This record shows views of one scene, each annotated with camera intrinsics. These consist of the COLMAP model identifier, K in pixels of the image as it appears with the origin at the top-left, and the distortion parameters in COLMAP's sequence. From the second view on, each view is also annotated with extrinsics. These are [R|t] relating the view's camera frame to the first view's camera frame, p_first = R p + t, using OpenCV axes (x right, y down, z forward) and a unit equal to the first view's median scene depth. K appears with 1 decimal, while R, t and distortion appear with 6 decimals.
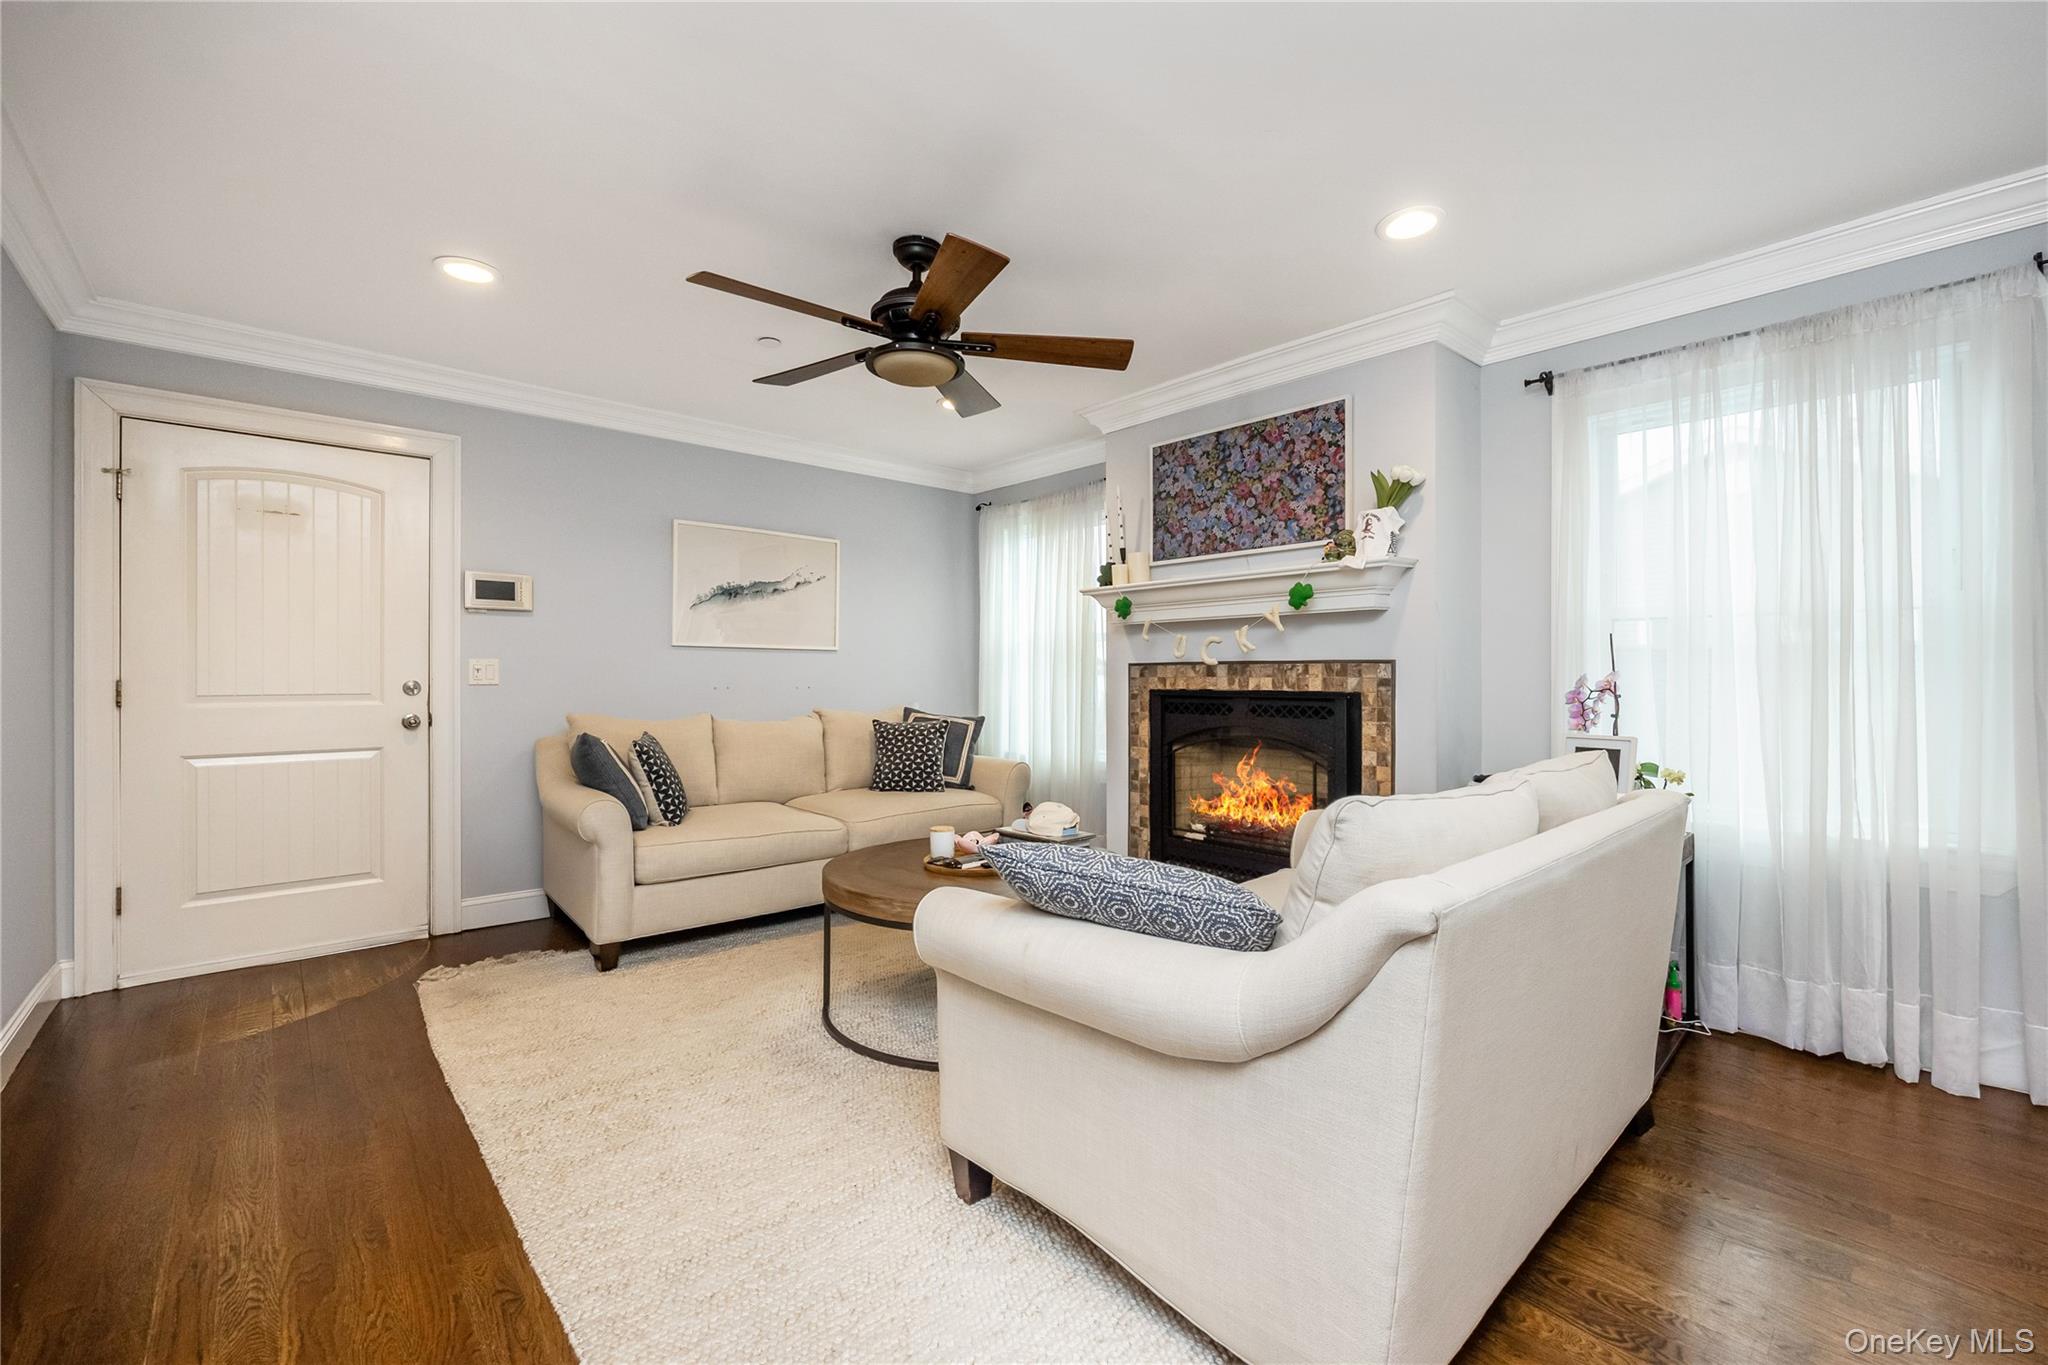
lens RADIAL K [[851.5, 0, 1025.3], [0, 851.5, 675.5], [0, 0, 1]] dist [-0.014159, 0.000347]
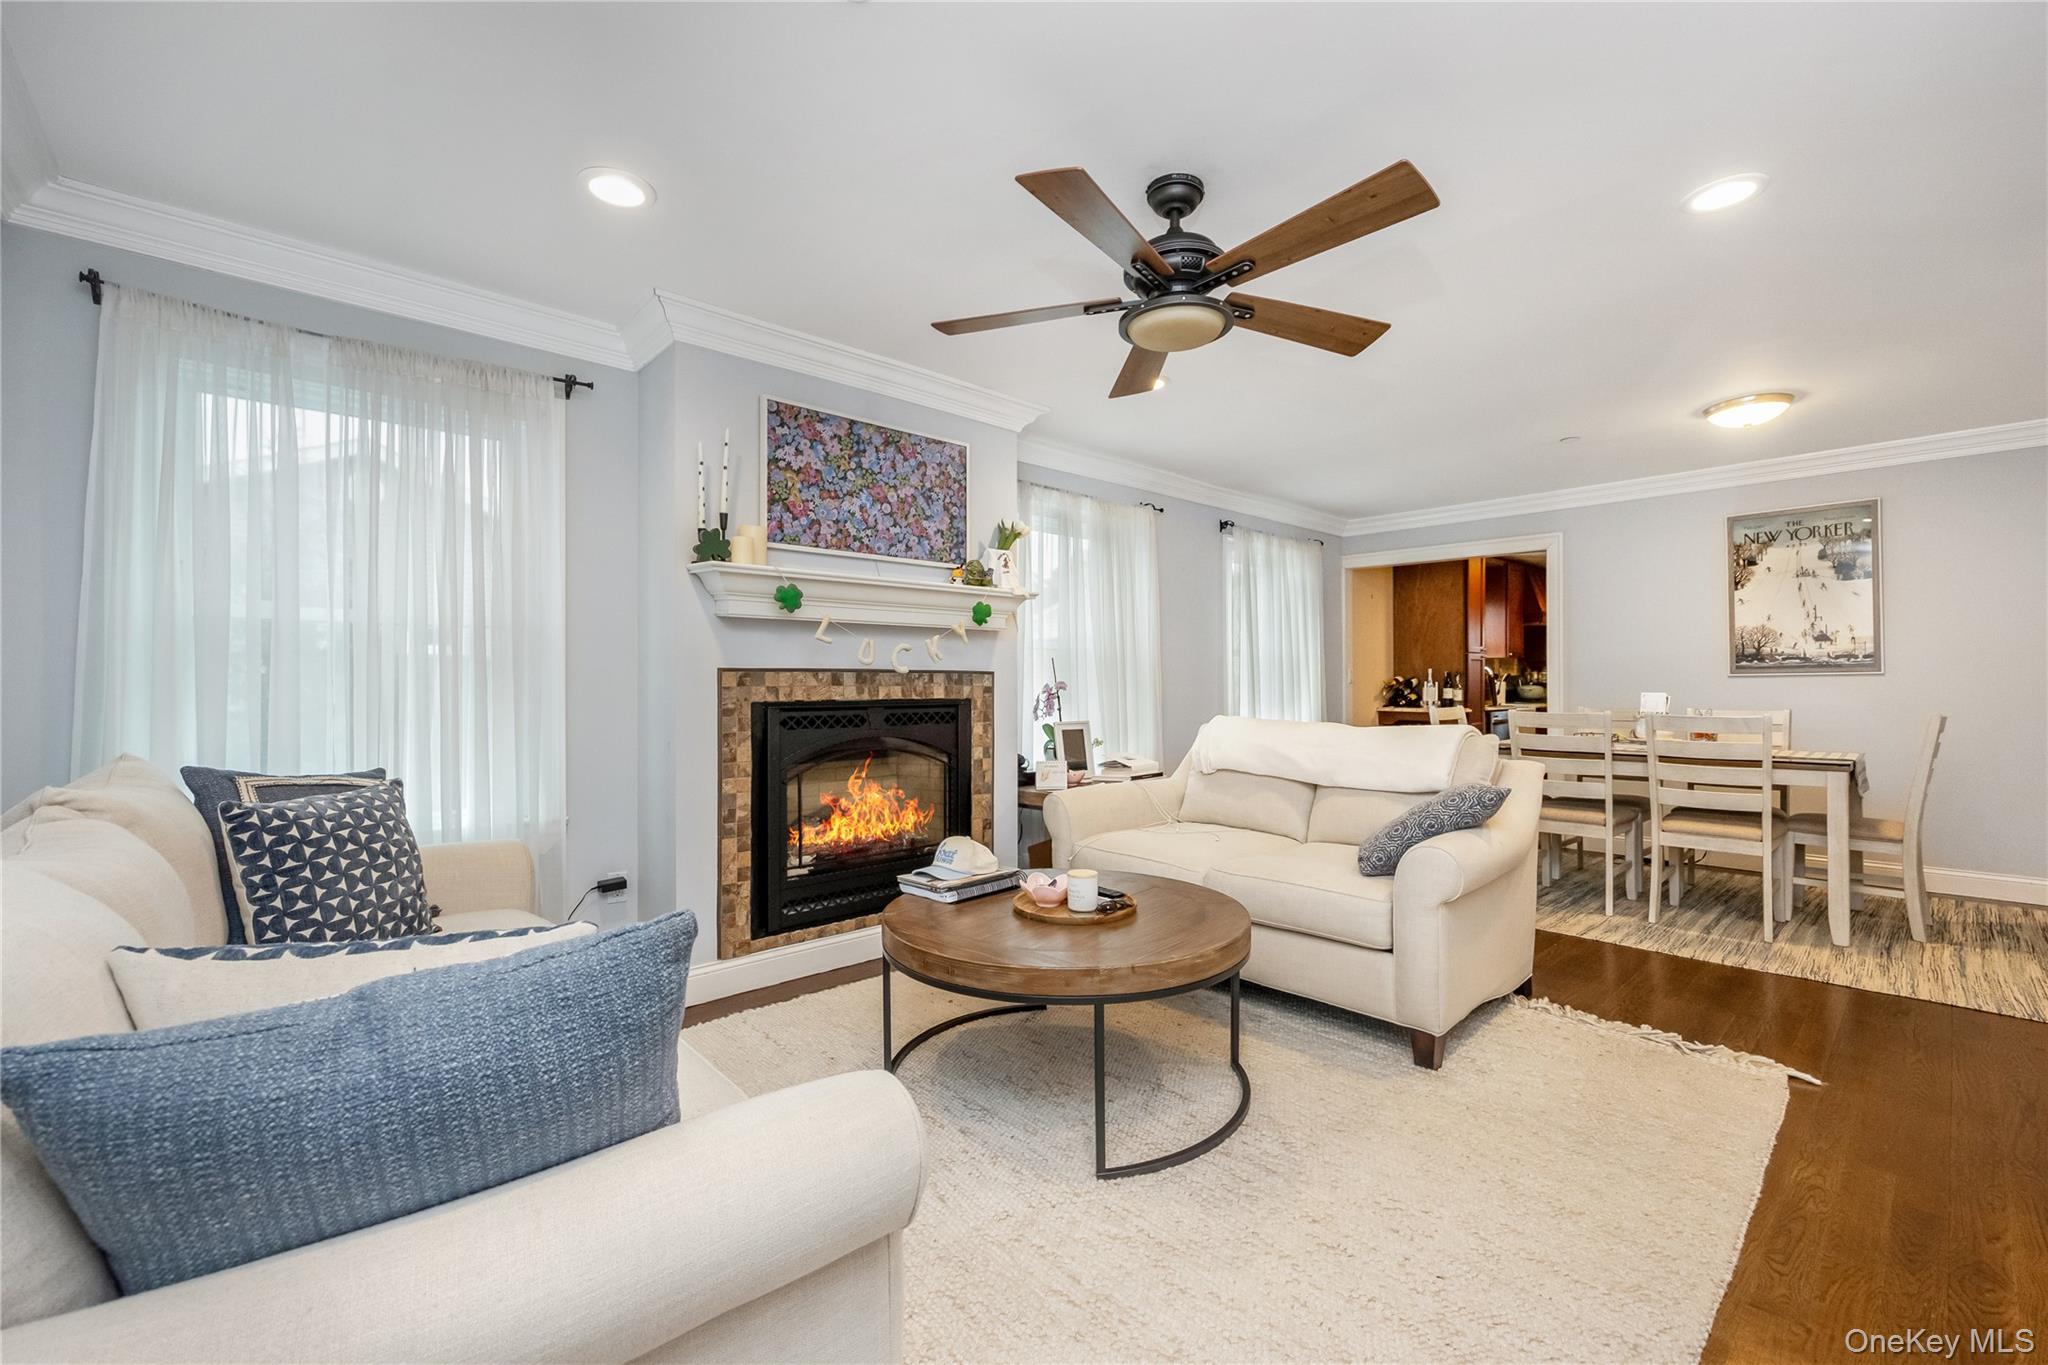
lens RADIAL K [[884.9, 0, 1046.3], [0, 884.9, 673.5], [0, 0, 1]] dist [0.011081, -0.000102]
pose [[-0.033596, 0.013364, 0.999346, -0.756125], [0.001316, 0.999910, -0.013327, 0.001374], [-0.999435, 0.000868, -0.033611, 0.842093]]
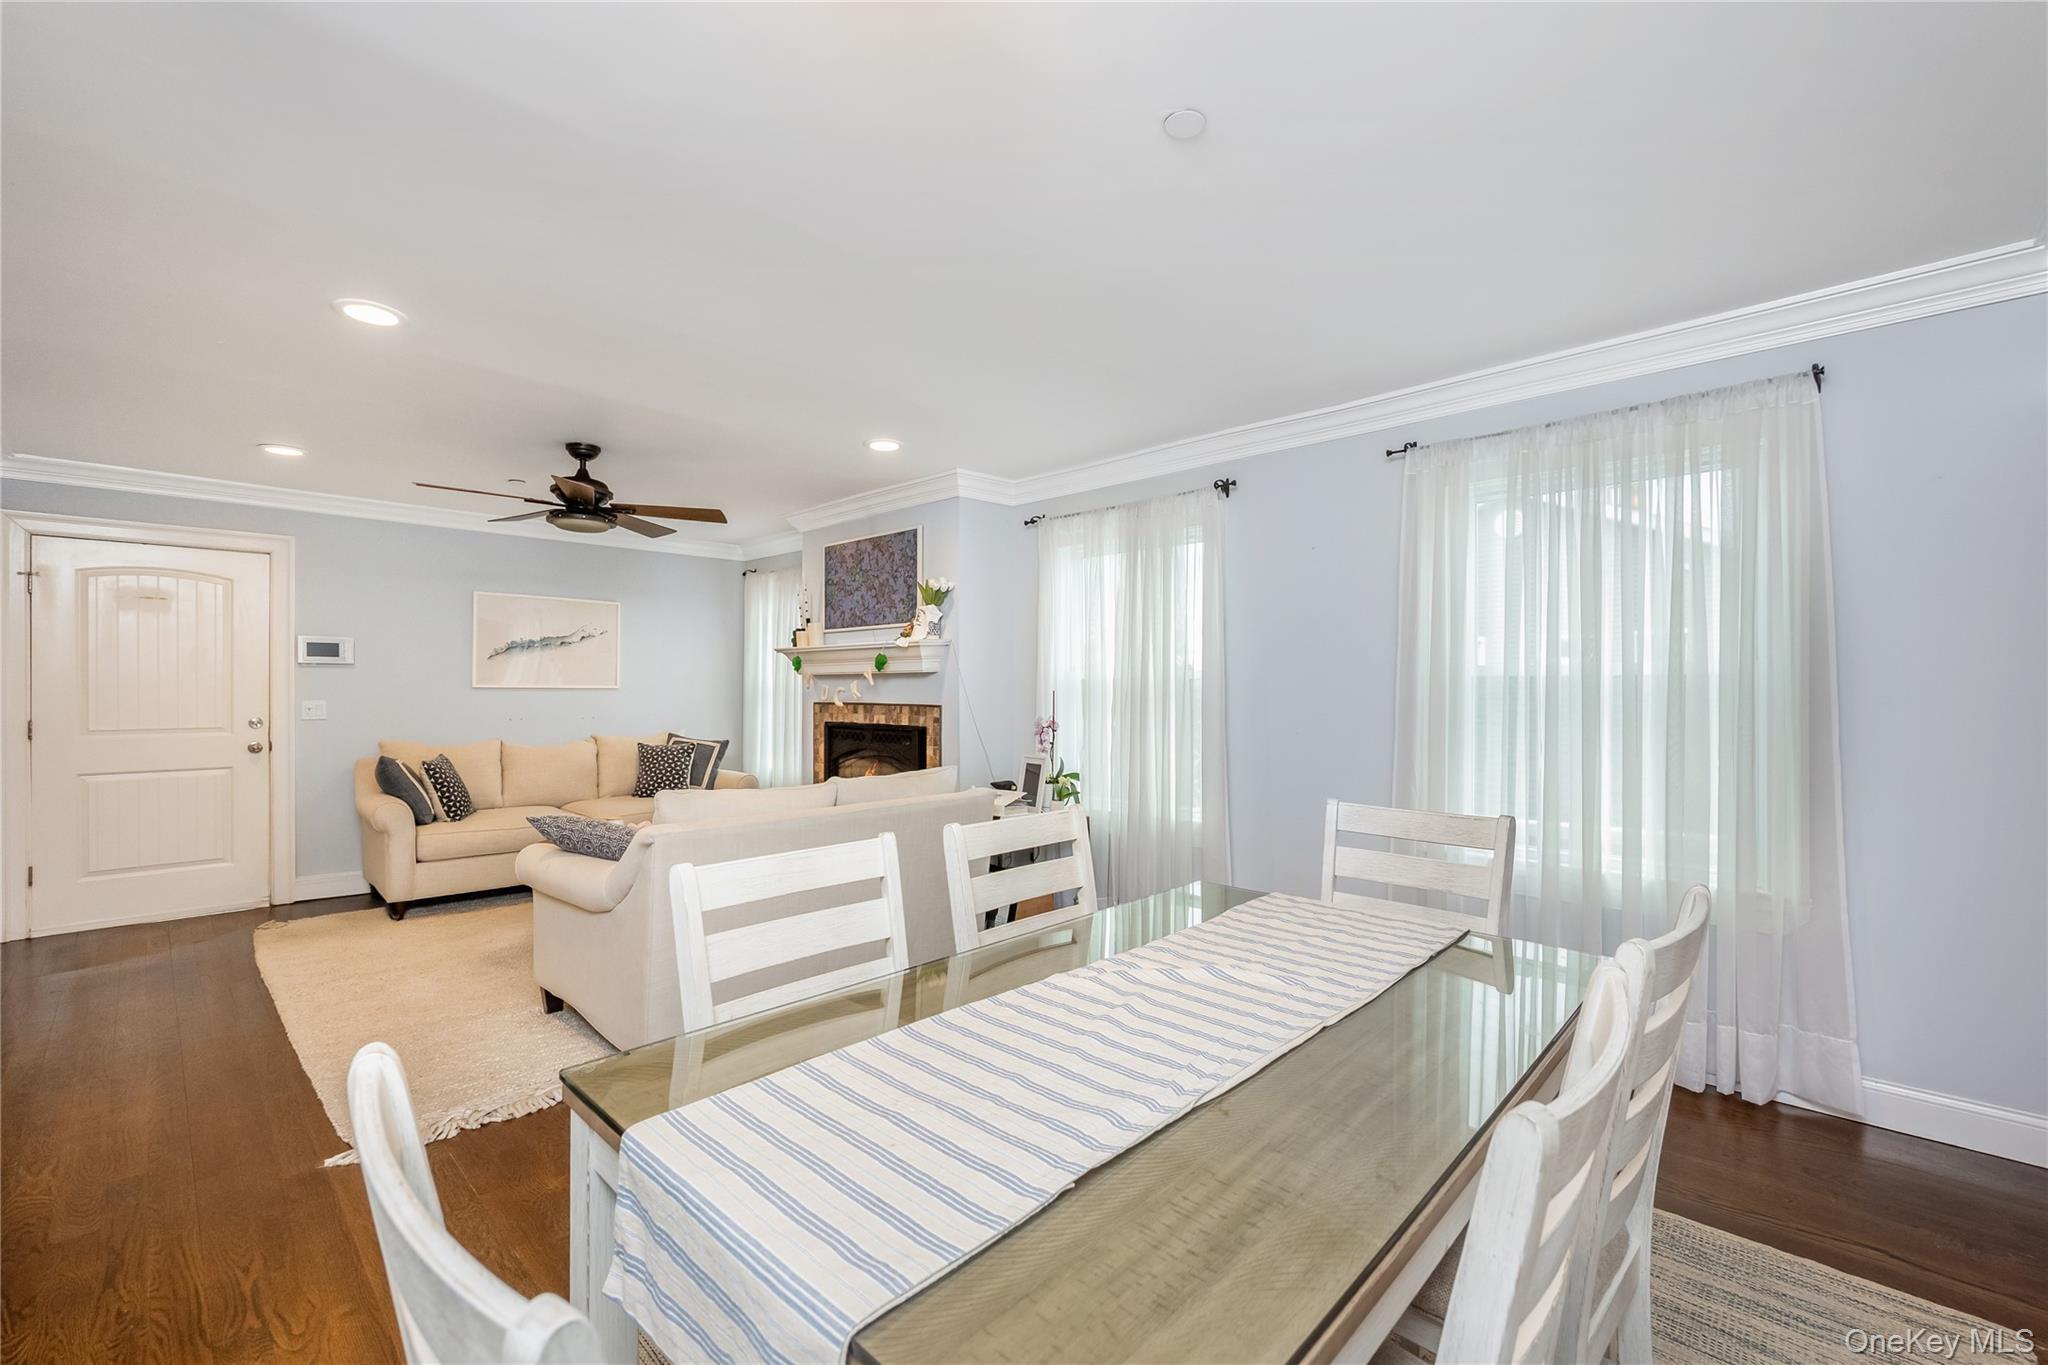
lens RADIAL K [[860.9, 0, 1027.1], [0, 860.9, 690.0], [0, 0, 1]] dist [-0.009622, -0.000297]
pose [[0.997496, 0.000959, 0.070712, 0.417361], [-0.001122, 0.999997, 0.002276, -0.042901], [-0.070709, -0.002349, 0.997494, -0.461380]]
